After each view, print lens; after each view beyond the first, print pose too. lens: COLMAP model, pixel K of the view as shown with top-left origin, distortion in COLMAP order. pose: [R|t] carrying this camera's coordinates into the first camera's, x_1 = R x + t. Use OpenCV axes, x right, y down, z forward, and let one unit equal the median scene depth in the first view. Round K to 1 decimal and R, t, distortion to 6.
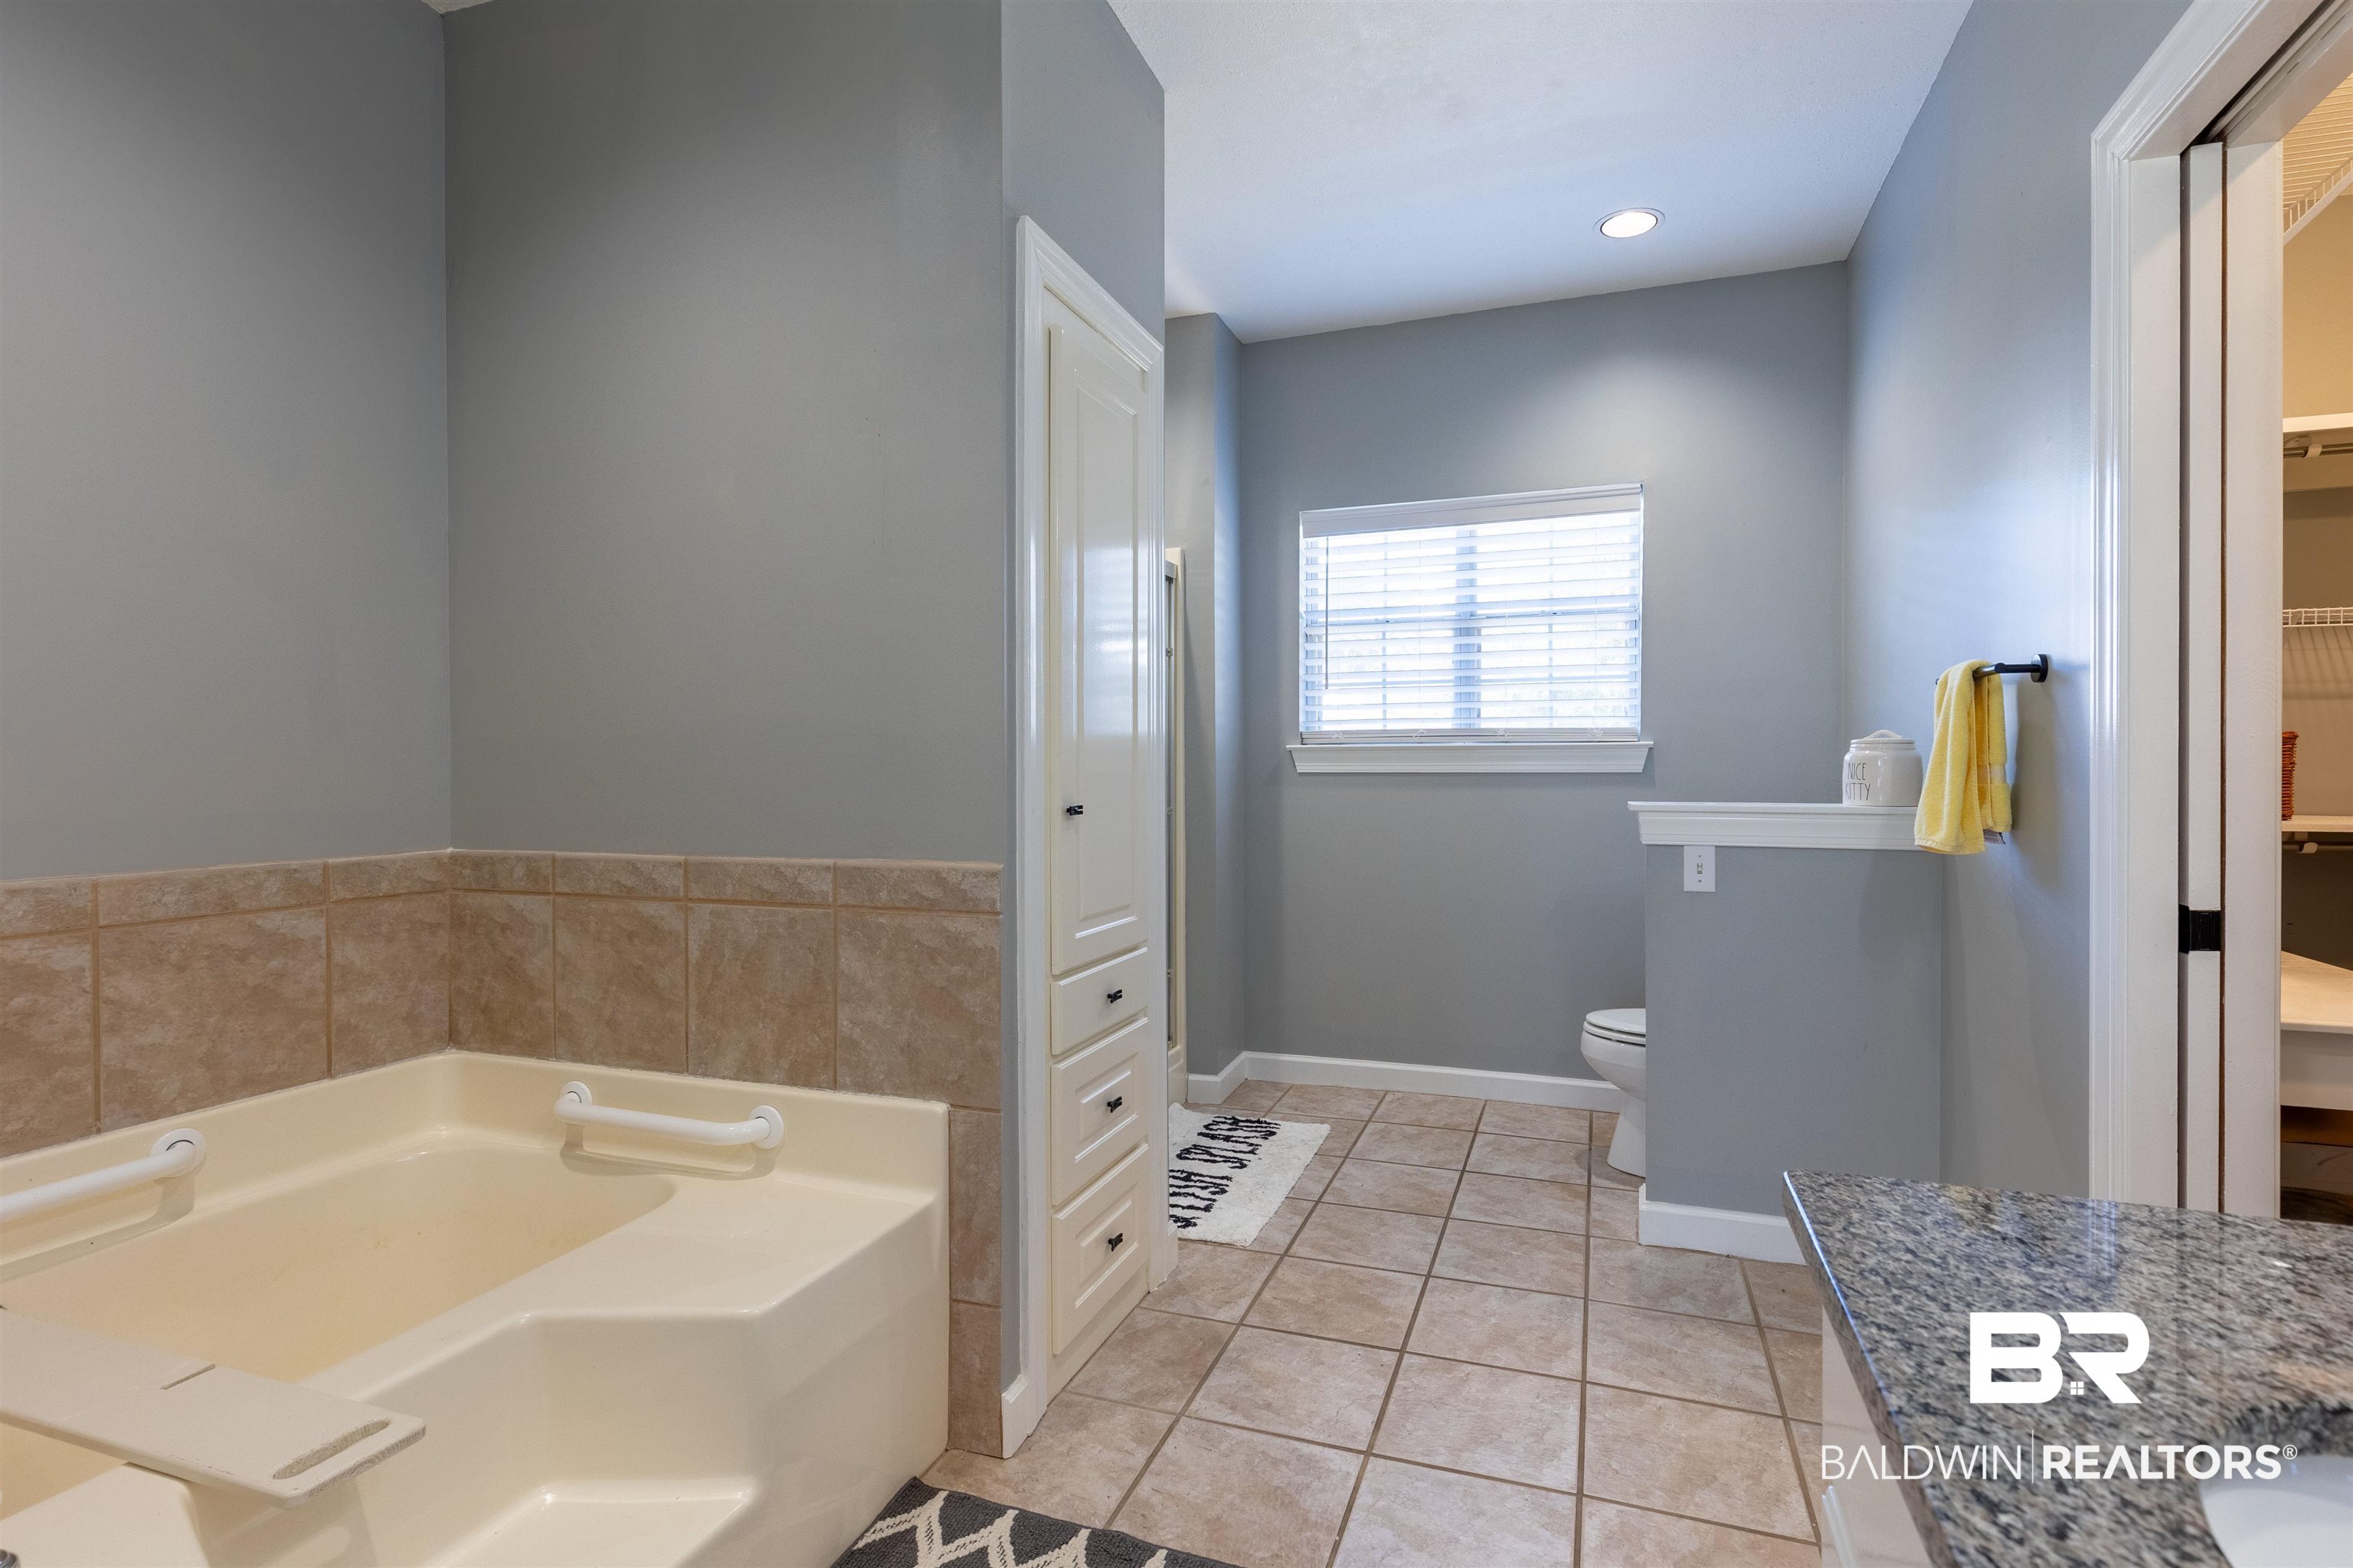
lens RADIAL K [[1084.4, 0, 1182.2], [0, 1084.4, 778.8], [0, 0, 1]] dist [0.000021, -0.000426]
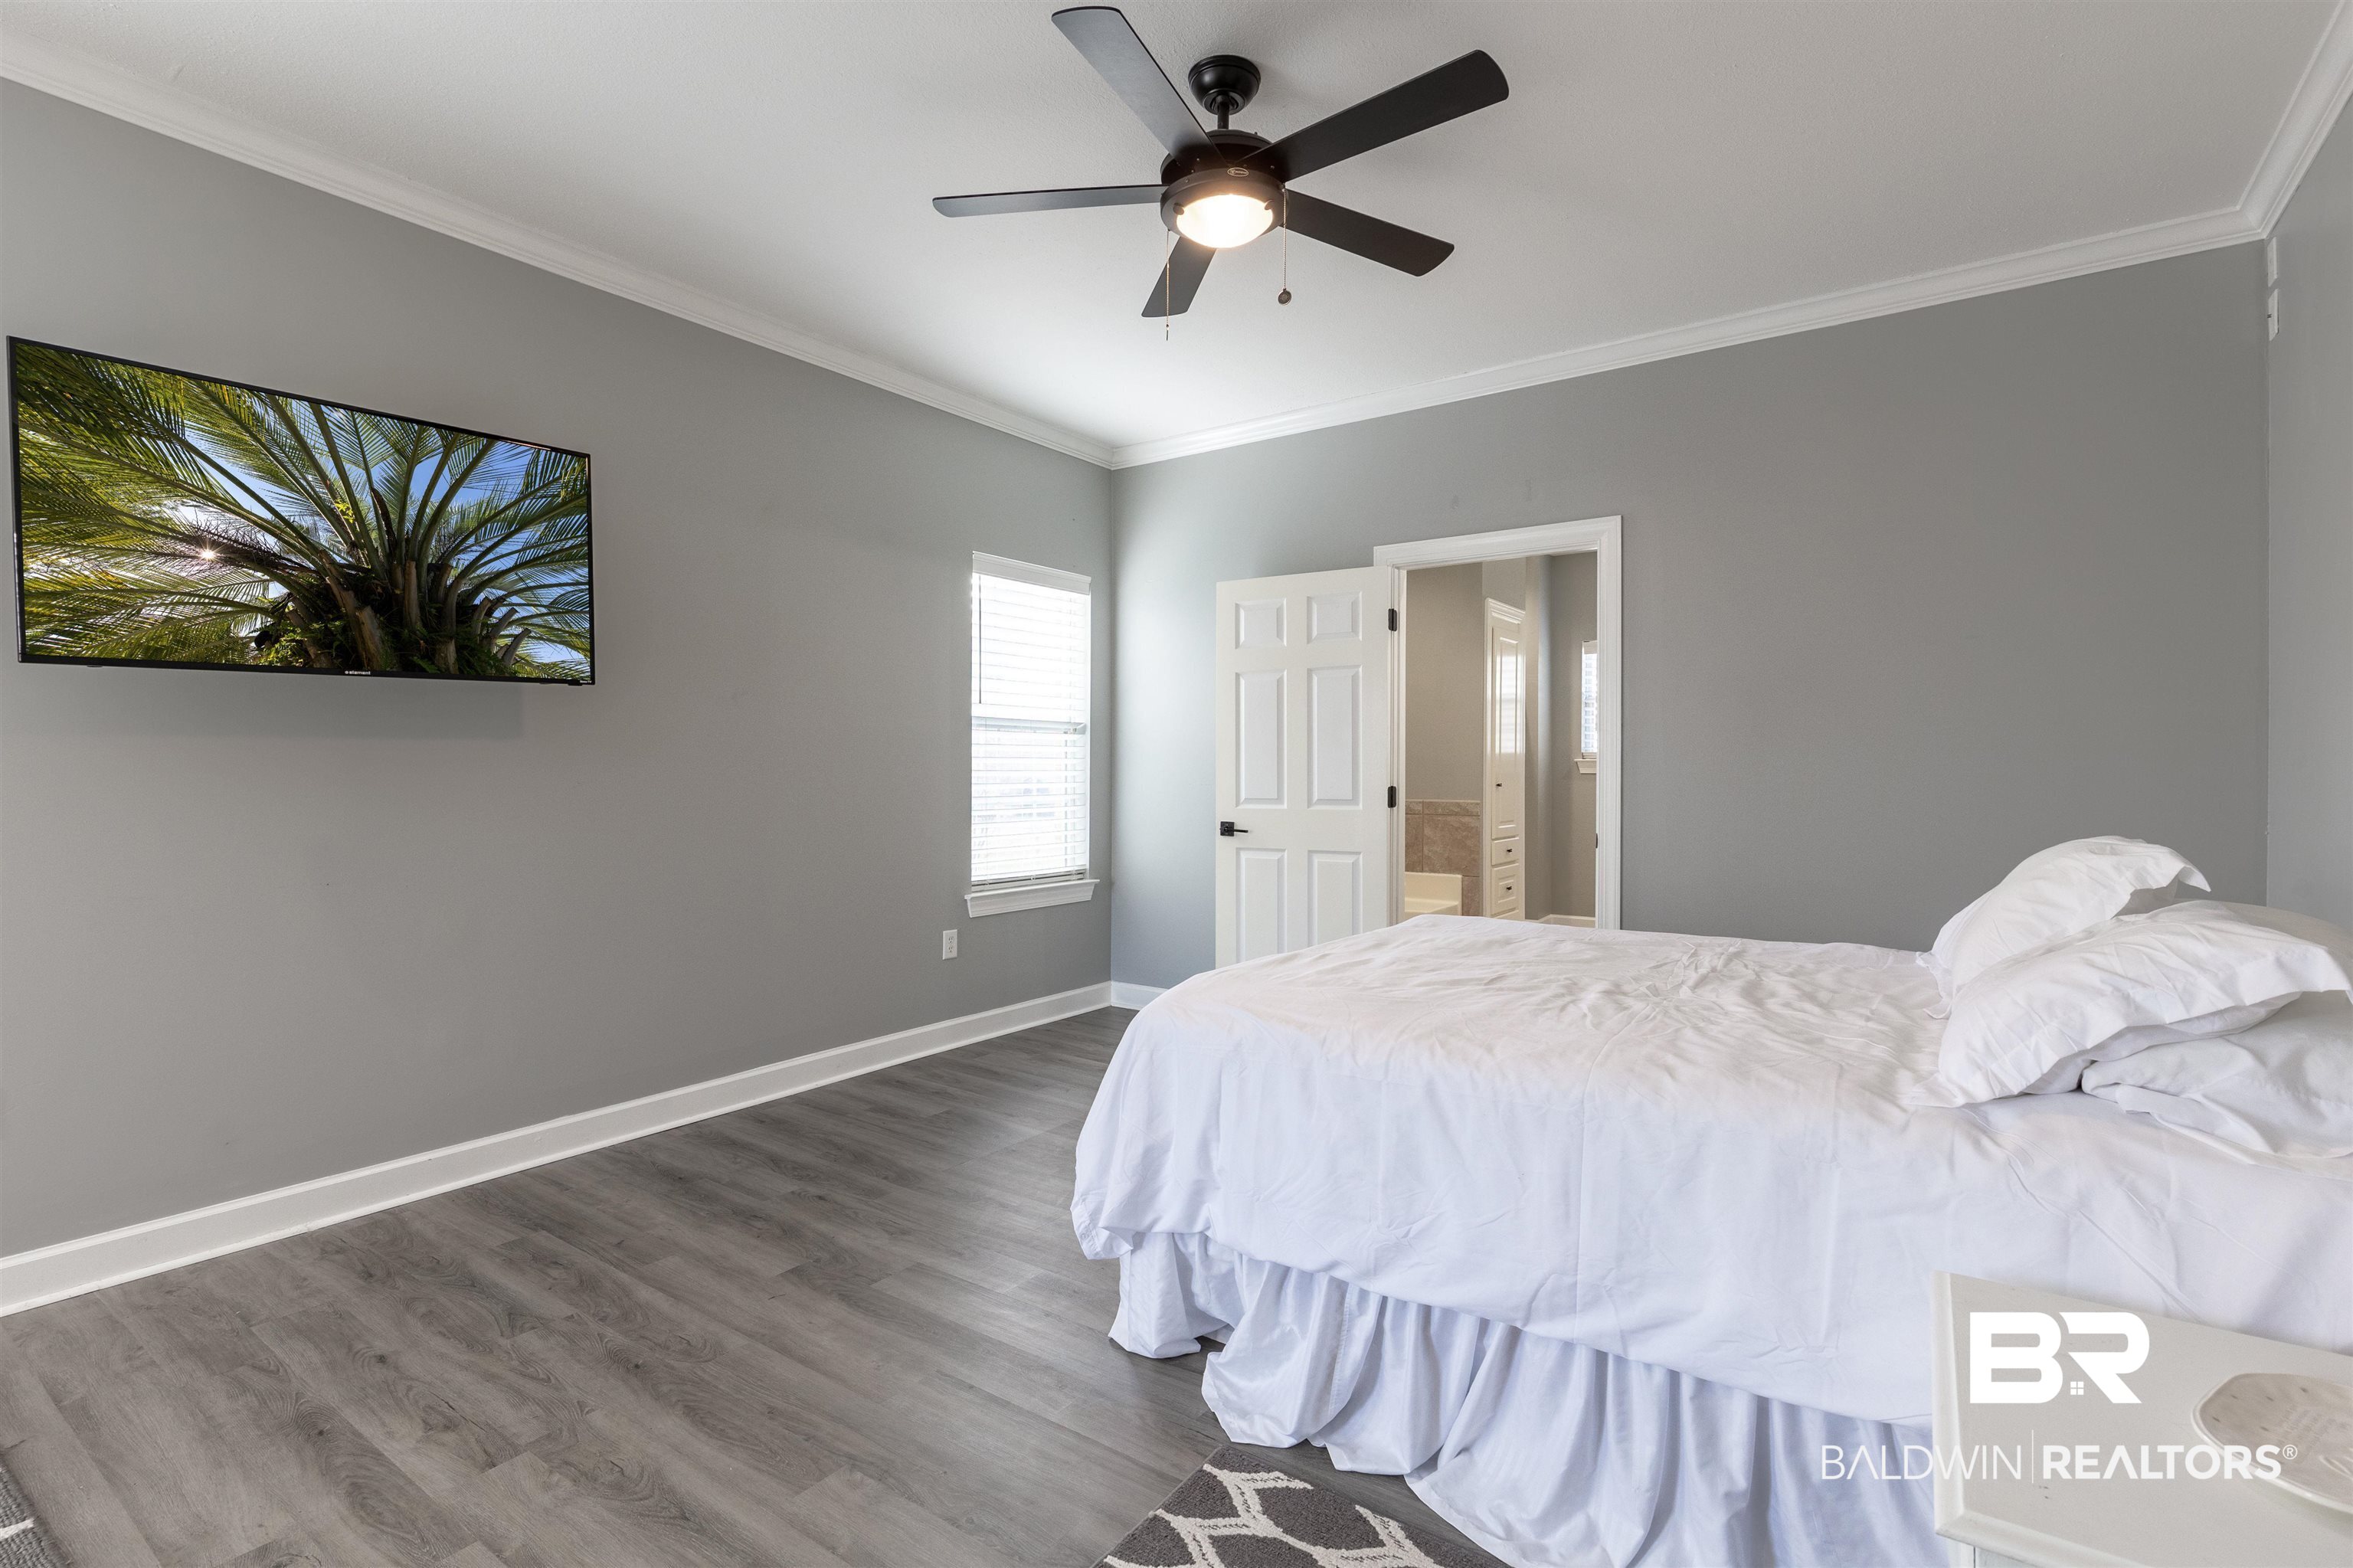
lens RADIAL K [[1084.4, 0, 1179.8], [0, 1084.4, 787.6], [0, 0, 1]] dist [0.000021, -0.000426]
pose [[0.968769, 0.009687, -0.247776, -0.227869], [-0.007918, 0.999936, 0.008133, 0.021434], [0.247839, -0.005917, 0.968783, -2.255644]]
